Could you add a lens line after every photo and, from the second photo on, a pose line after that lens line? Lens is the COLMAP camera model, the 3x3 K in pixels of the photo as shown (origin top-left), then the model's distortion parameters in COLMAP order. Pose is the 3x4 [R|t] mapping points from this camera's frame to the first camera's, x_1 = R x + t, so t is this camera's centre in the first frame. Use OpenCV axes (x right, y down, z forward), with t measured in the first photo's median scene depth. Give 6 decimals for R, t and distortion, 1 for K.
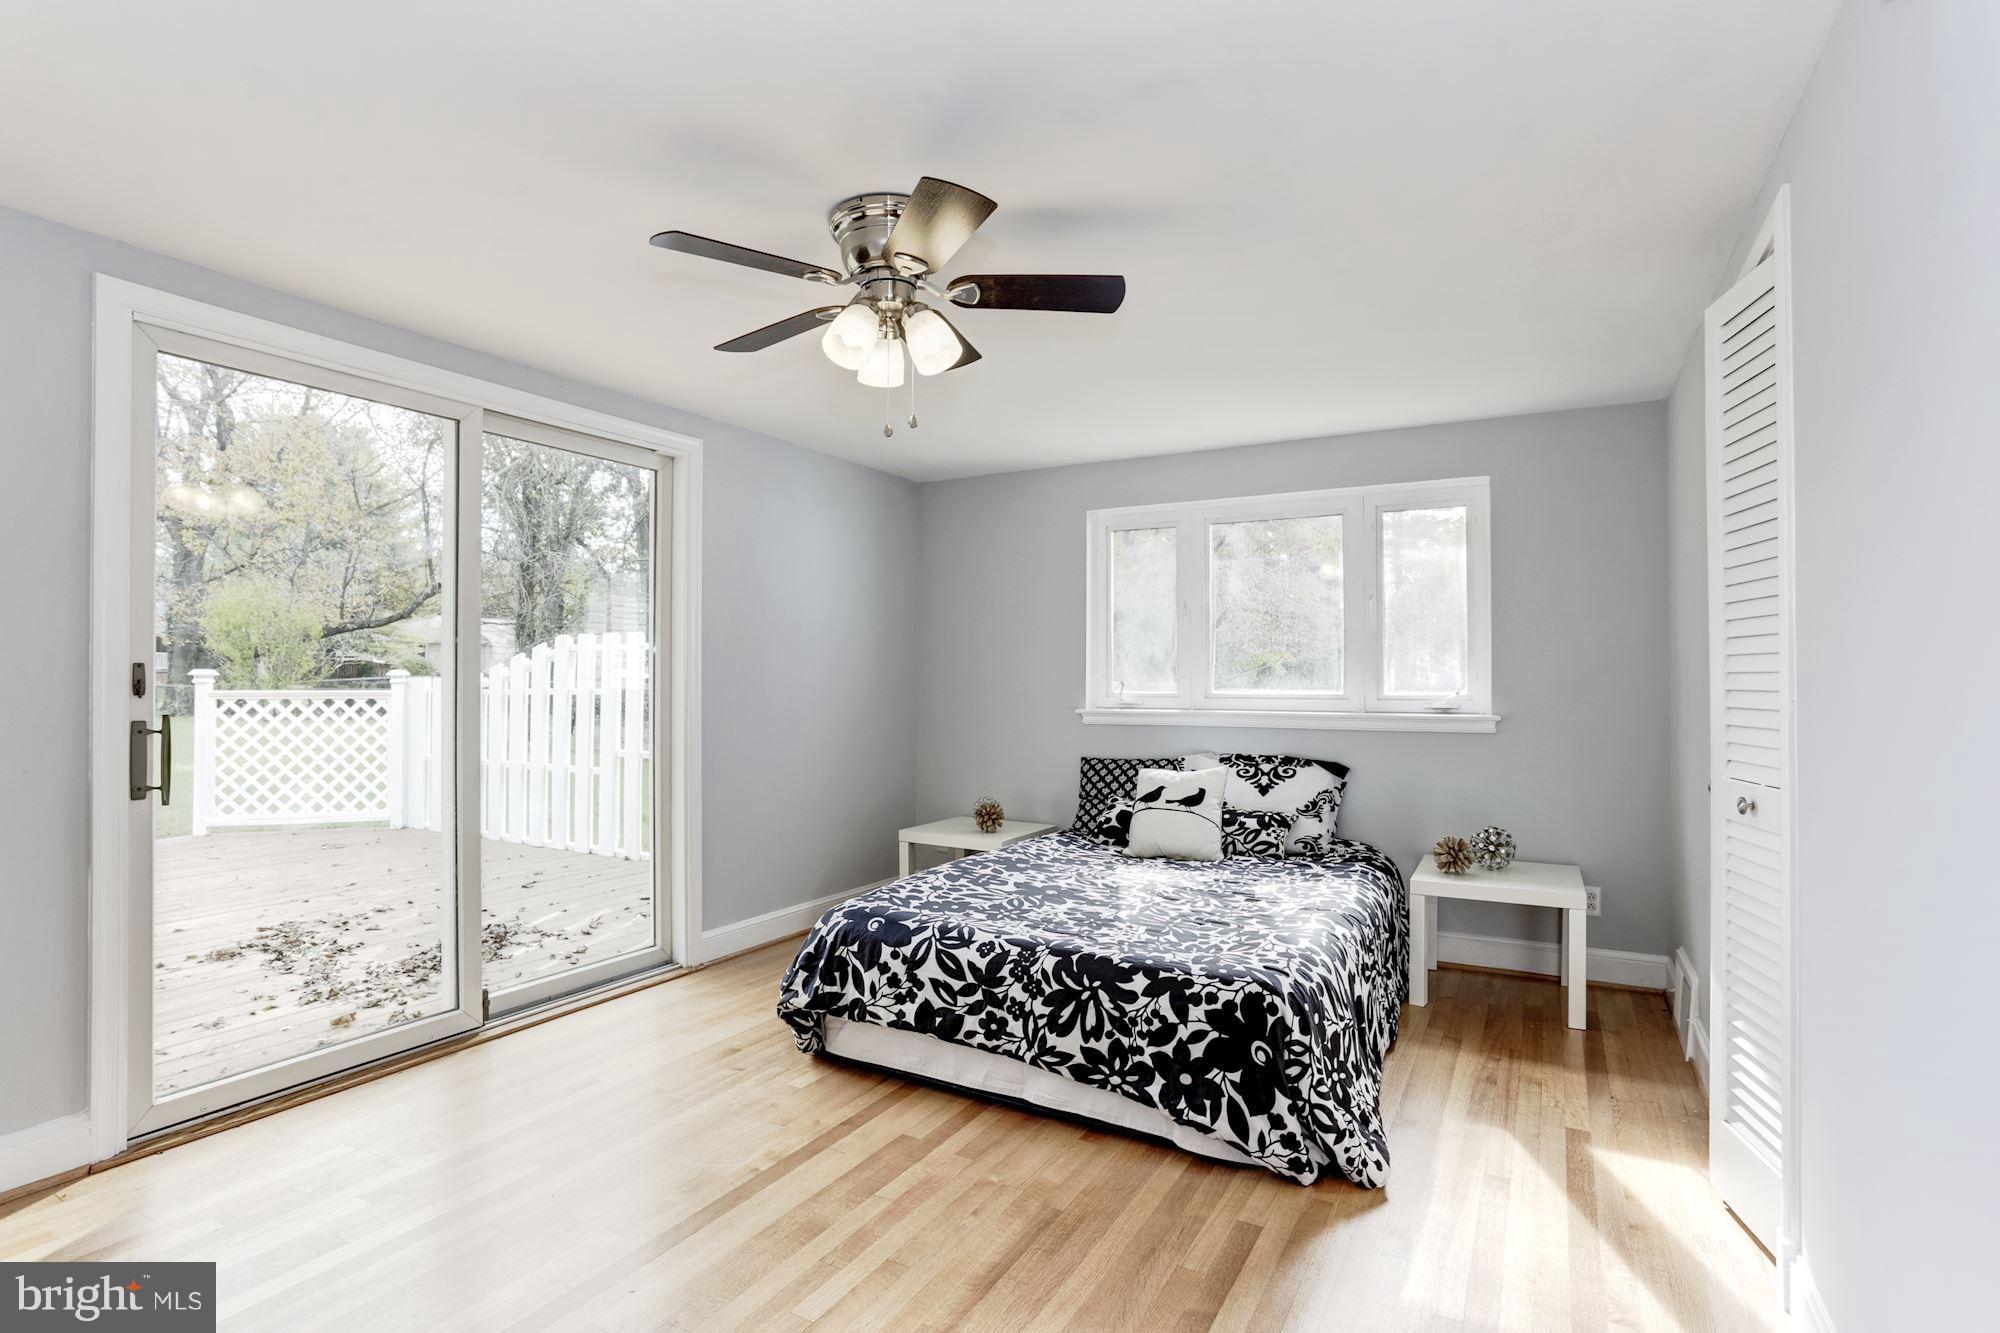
lens RADIAL K [[979.7, 0, 984.8], [0, 979.7, 676.7], [0, 0, 1]] dist [-0.069325, 0.043100]
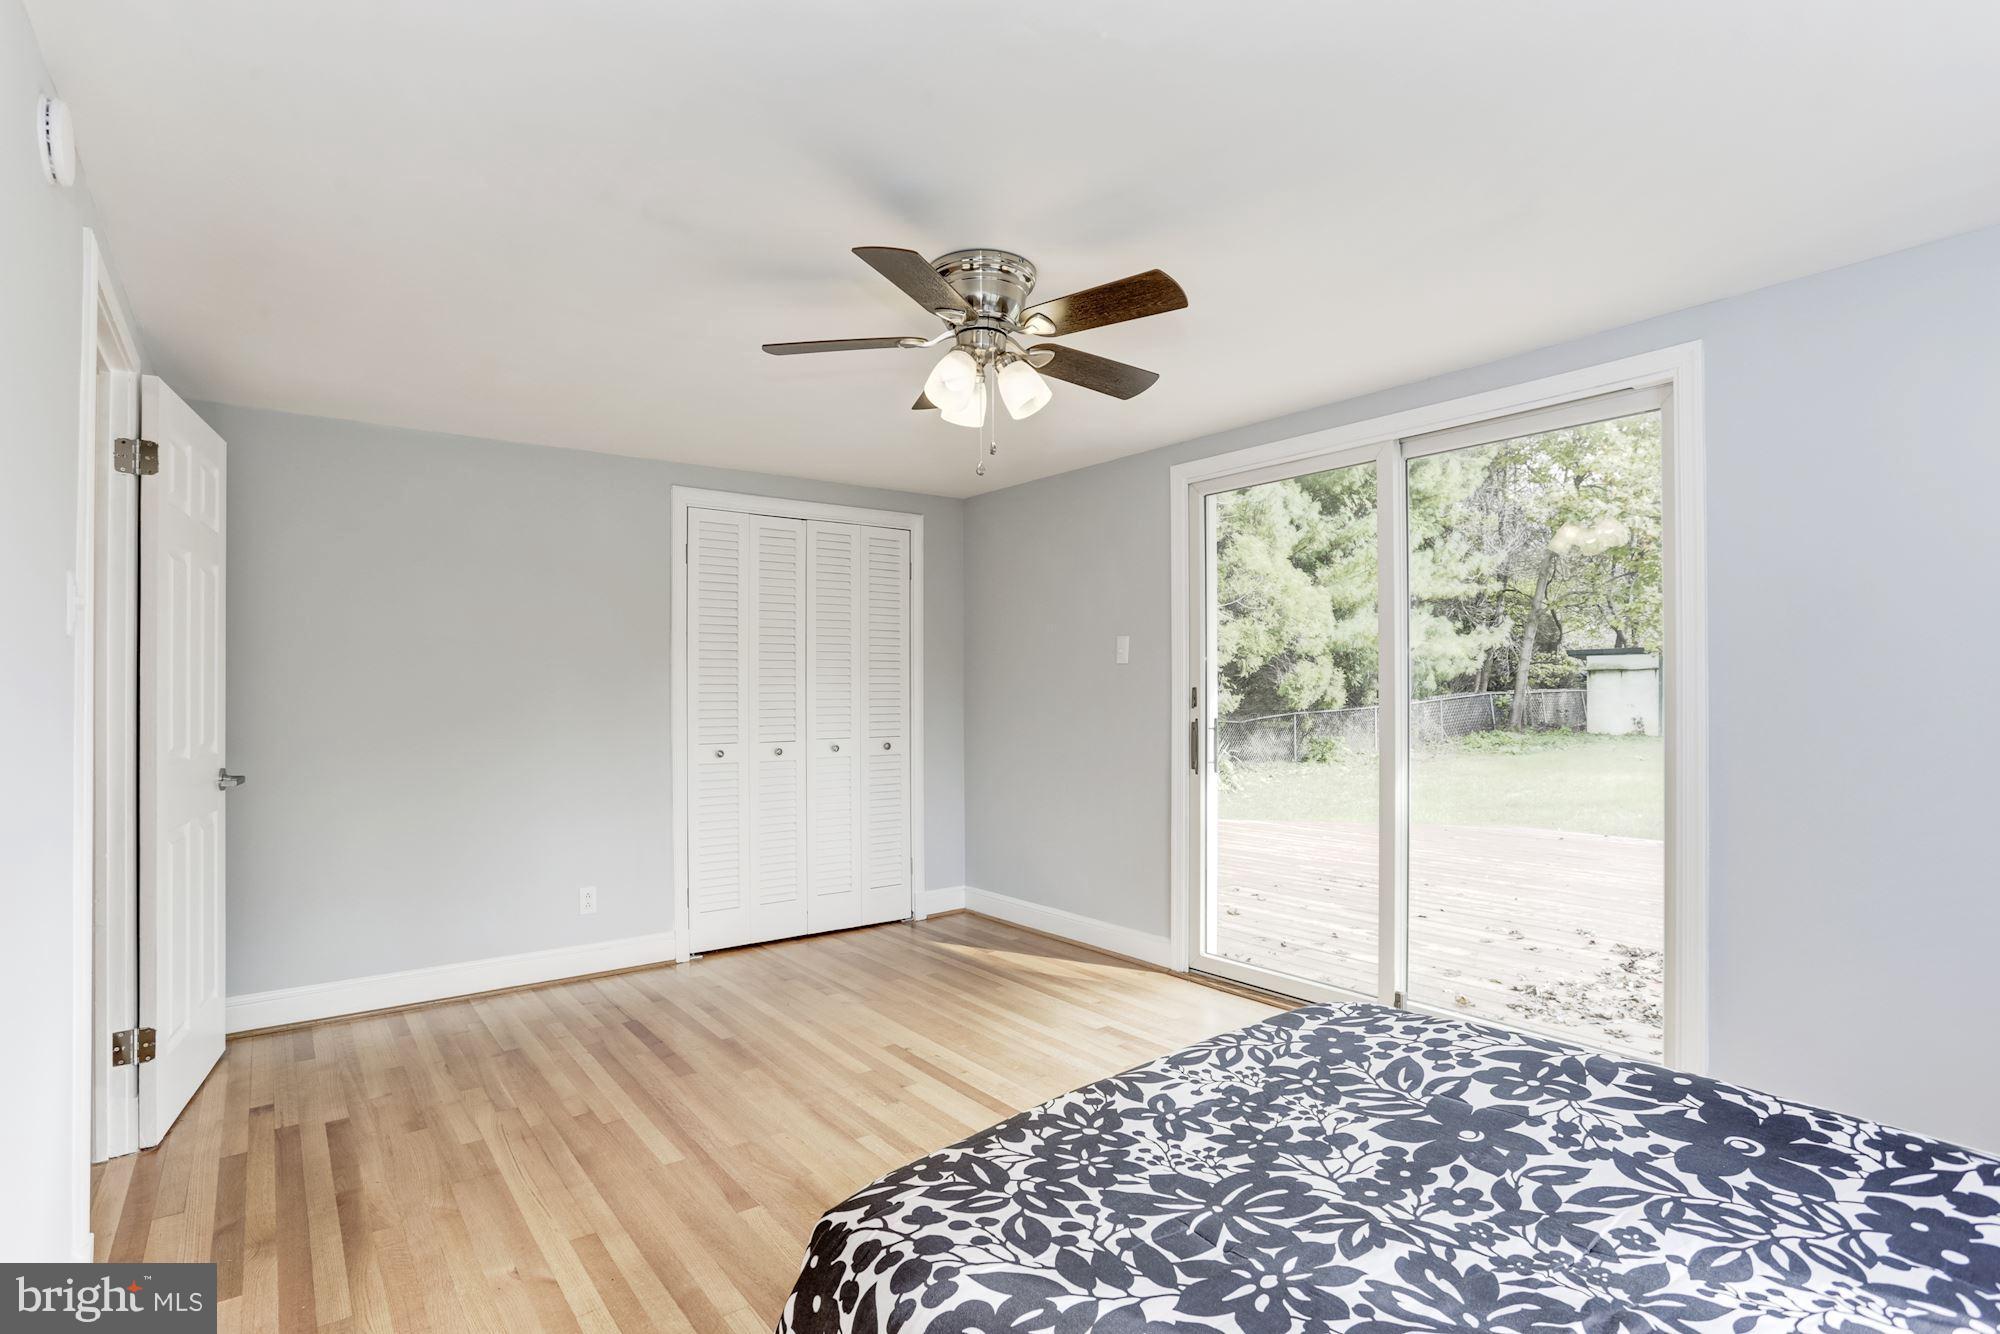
lens RADIAL K [[979.7, 0, 984.8], [0, 979.7, 677.2], [0, 0, 1]] dist [-0.069325, 0.043100]
pose [[-0.393709, -0.014295, -0.919124, 0.737626], [0.006430, 0.999812, -0.018304, -0.002386], [0.919213, -0.013116, -0.393543, 1.175971]]
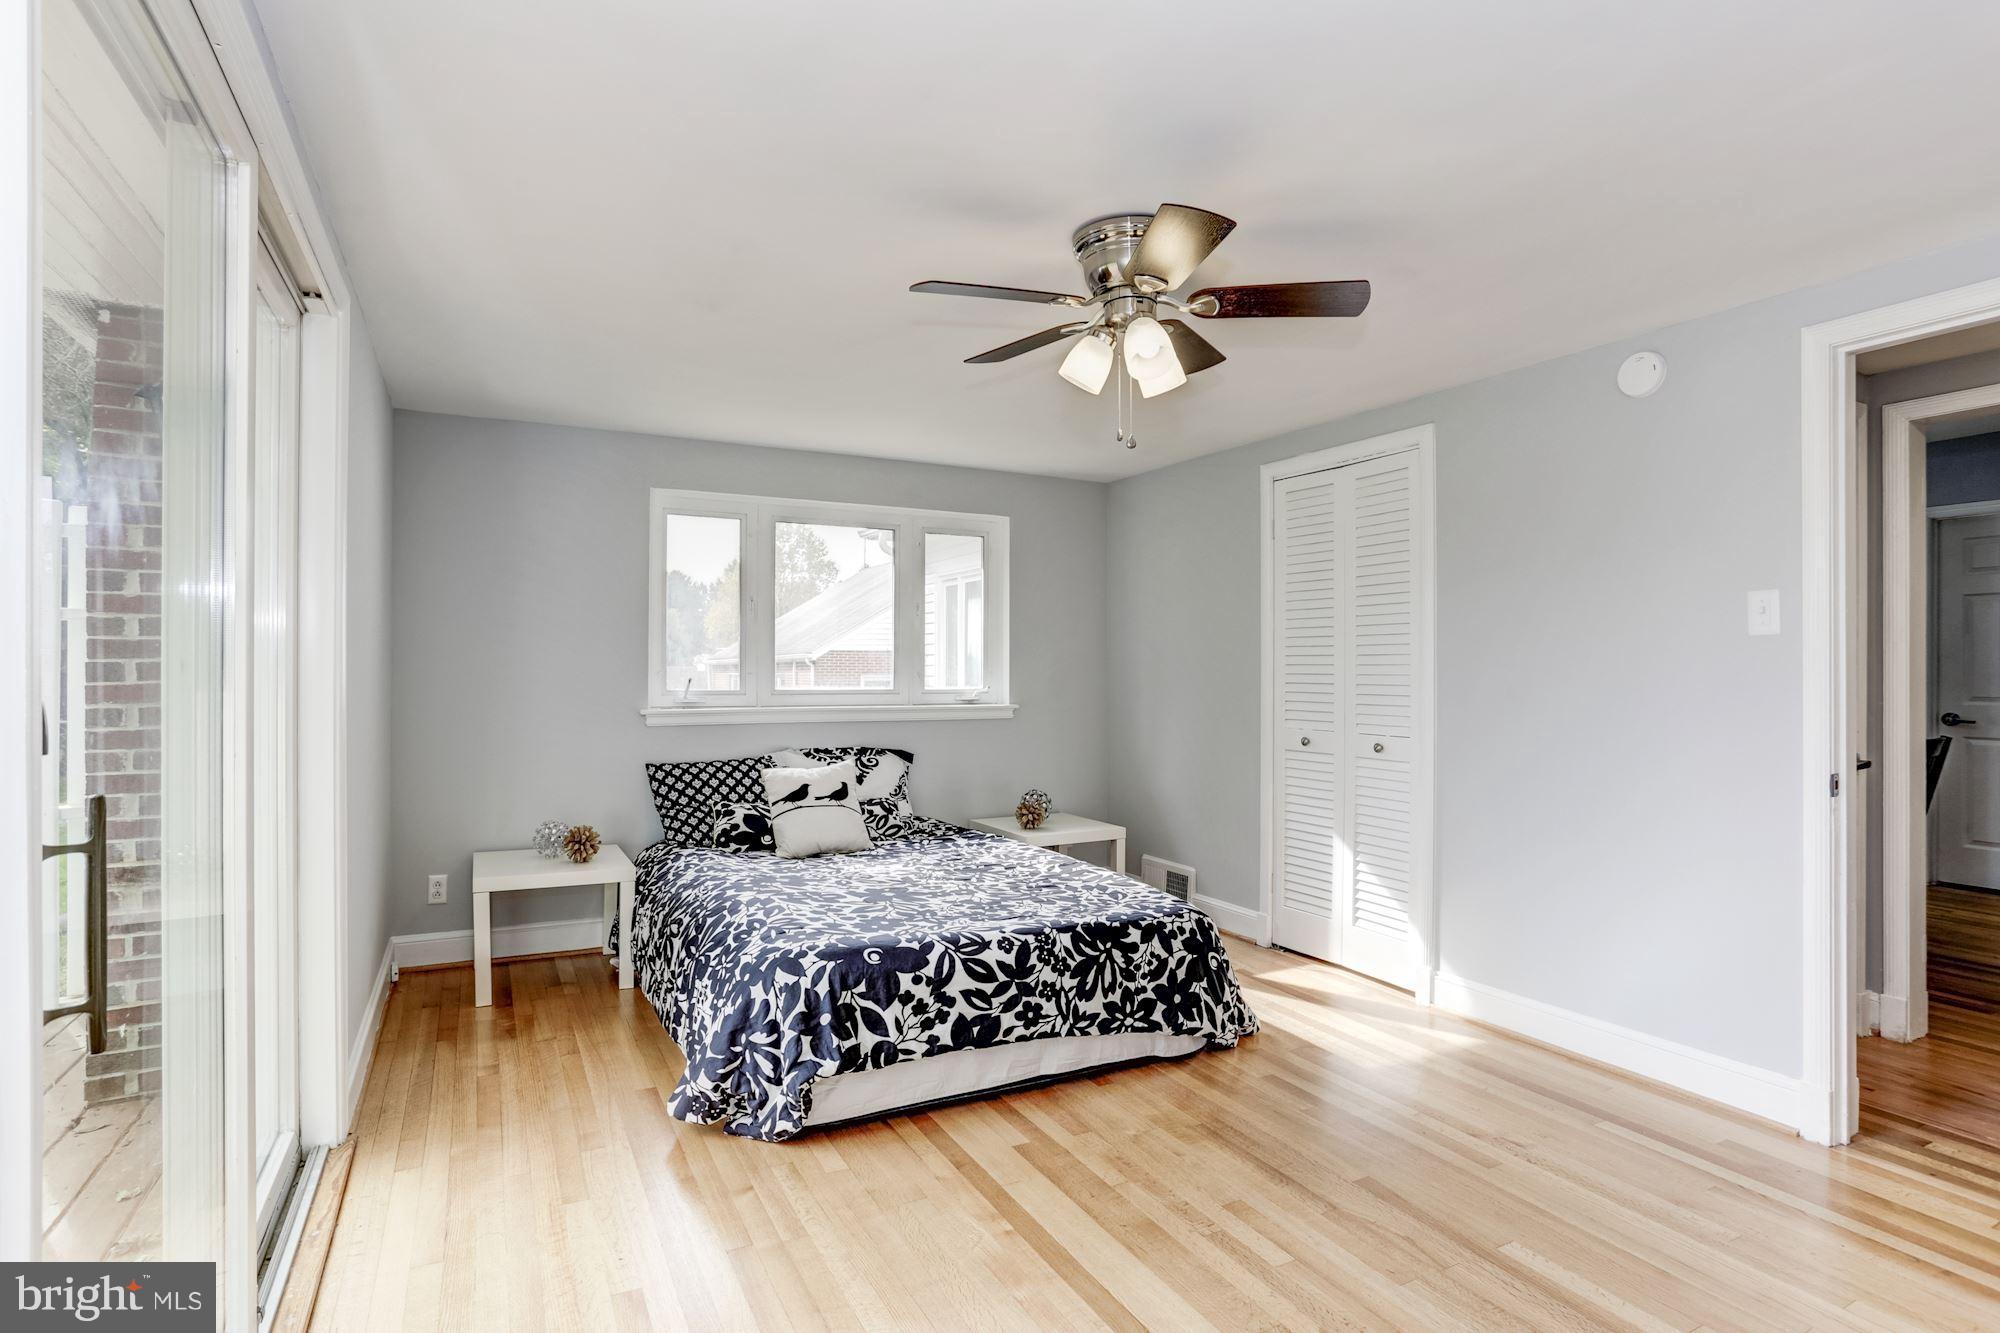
lens RADIAL K [[979.7, 0, 984.8], [0, 979.7, 676.7], [0, 0, 1]] dist [-0.069325, 0.043100]
pose [[0.537903, -0.002865, 0.843002, -0.897949], [-0.003975, 0.999974, 0.005935, -0.007537], [-0.842997, -0.006544, 0.537878, 0.487271]]
